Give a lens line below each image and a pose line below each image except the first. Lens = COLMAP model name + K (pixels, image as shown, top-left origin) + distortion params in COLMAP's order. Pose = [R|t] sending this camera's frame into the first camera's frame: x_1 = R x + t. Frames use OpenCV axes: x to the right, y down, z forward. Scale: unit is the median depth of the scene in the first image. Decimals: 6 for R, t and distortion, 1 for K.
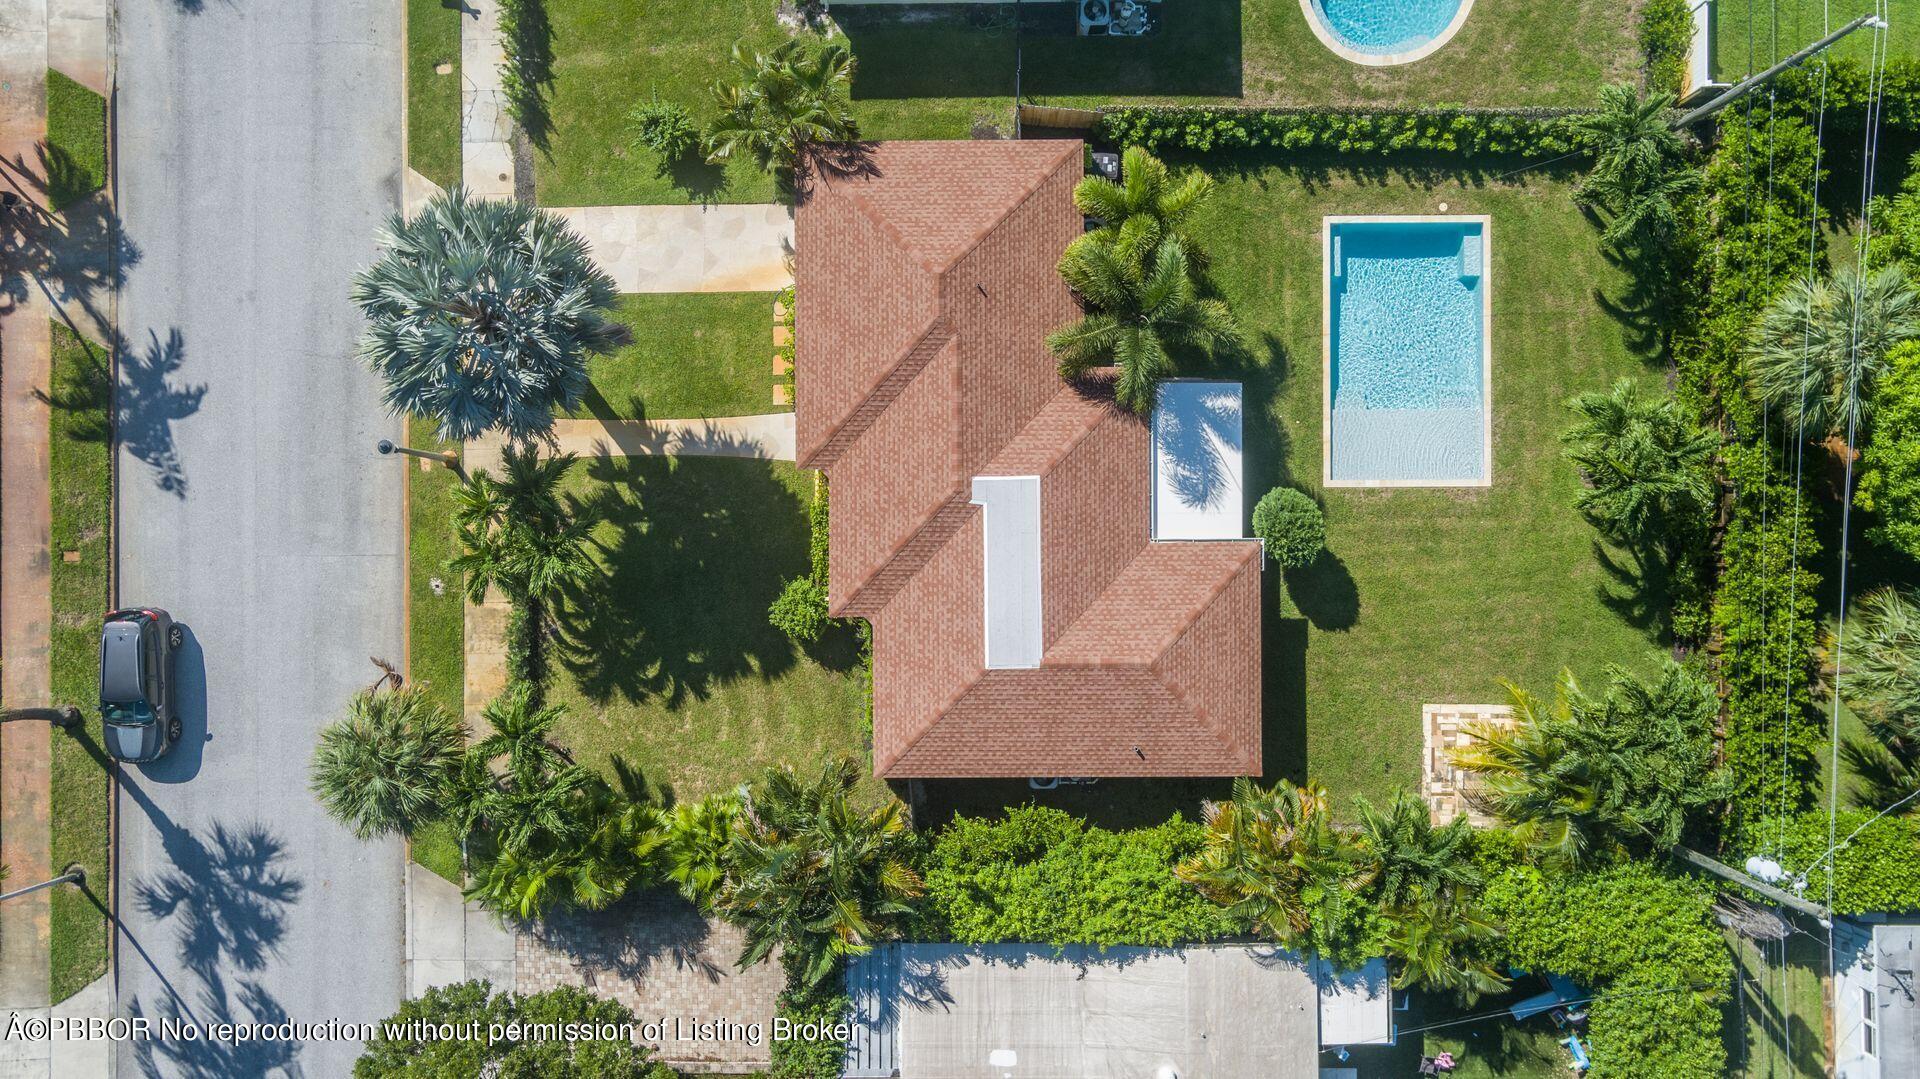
lens RADIAL K [[1482.9, 0, 957.7], [0, 1482.9, 531.8], [0, 0, 1]] dist [0.053499, -0.001801]
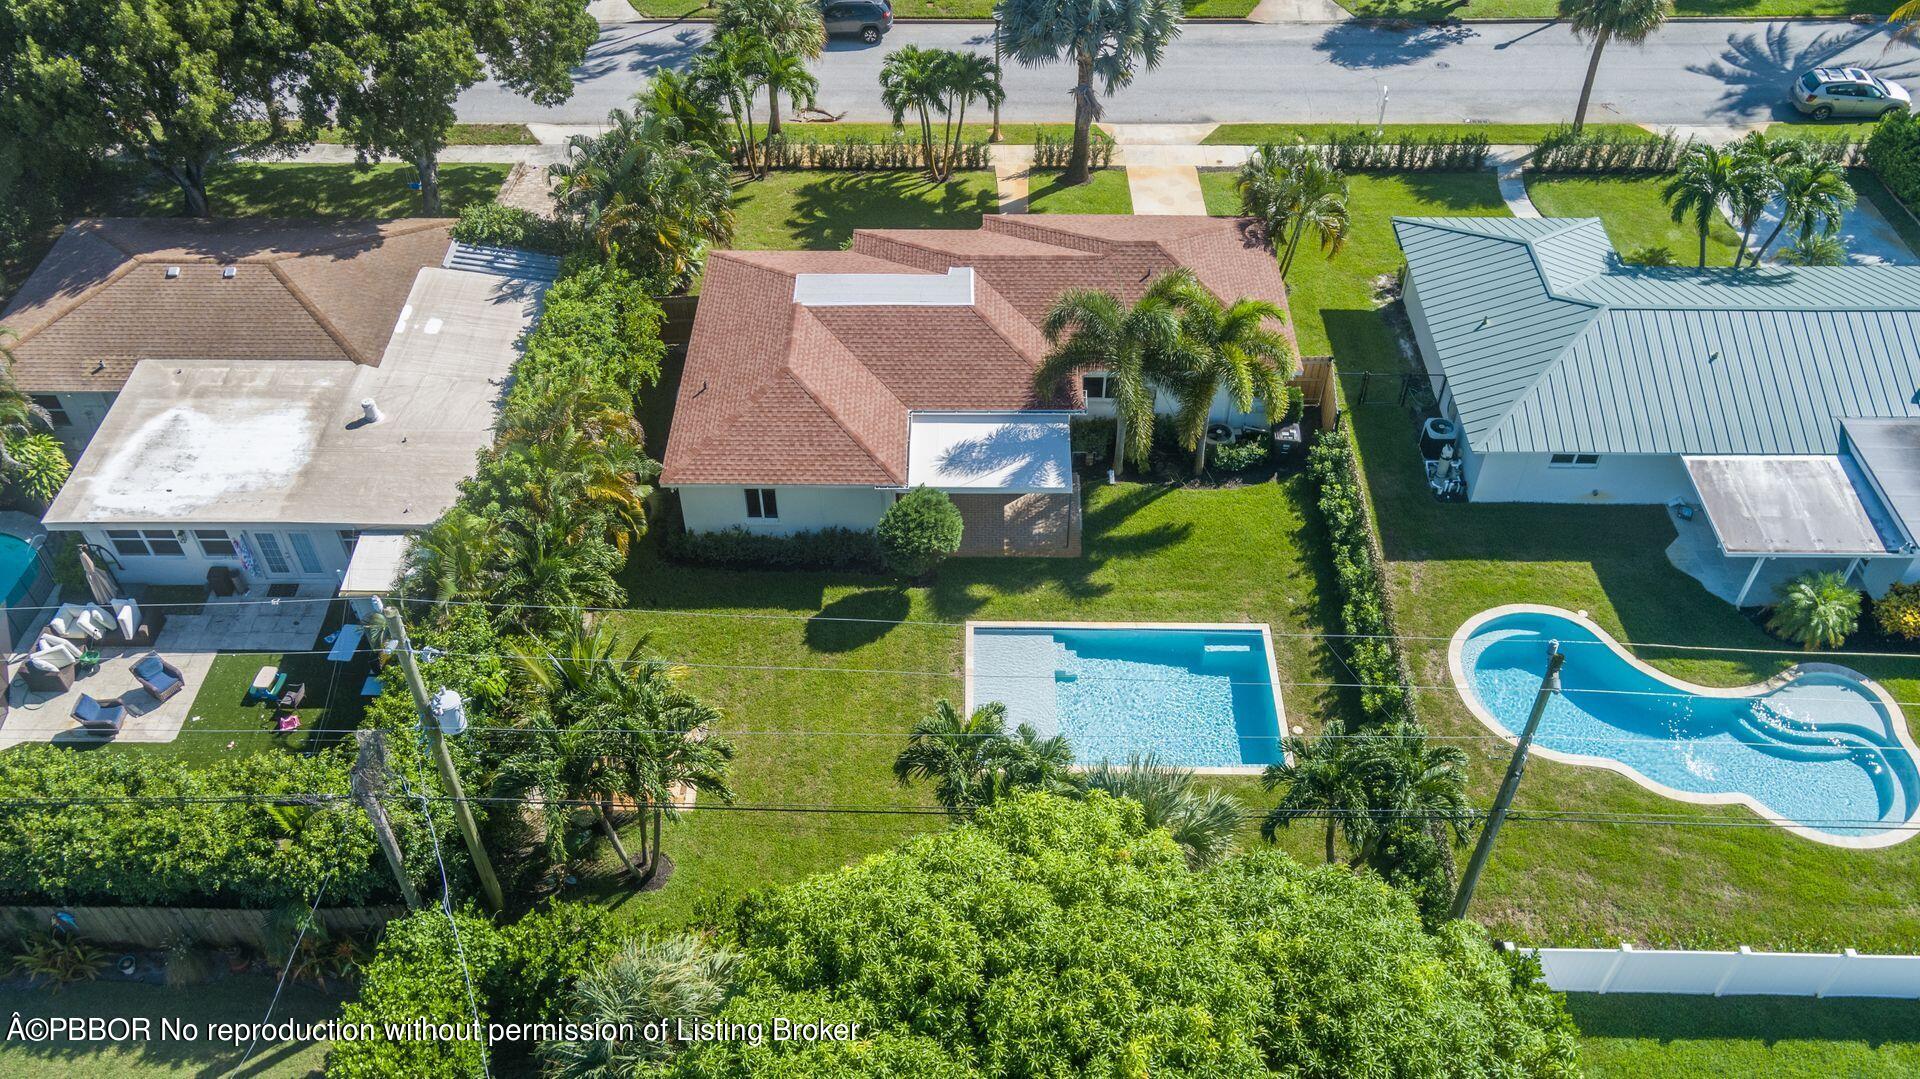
lens RADIAL K [[1482.9, 0, 957.7], [0, 1482.9, 531.8], [0, 0, 1]] dist [0.053499, -0.001801]
pose [[-0.013375, 0.724316, -0.689338, 0.821402], [-0.999801, 0.000503, 0.019928, -0.042597], [0.014781, 0.689468, 0.724166, 0.312579]]
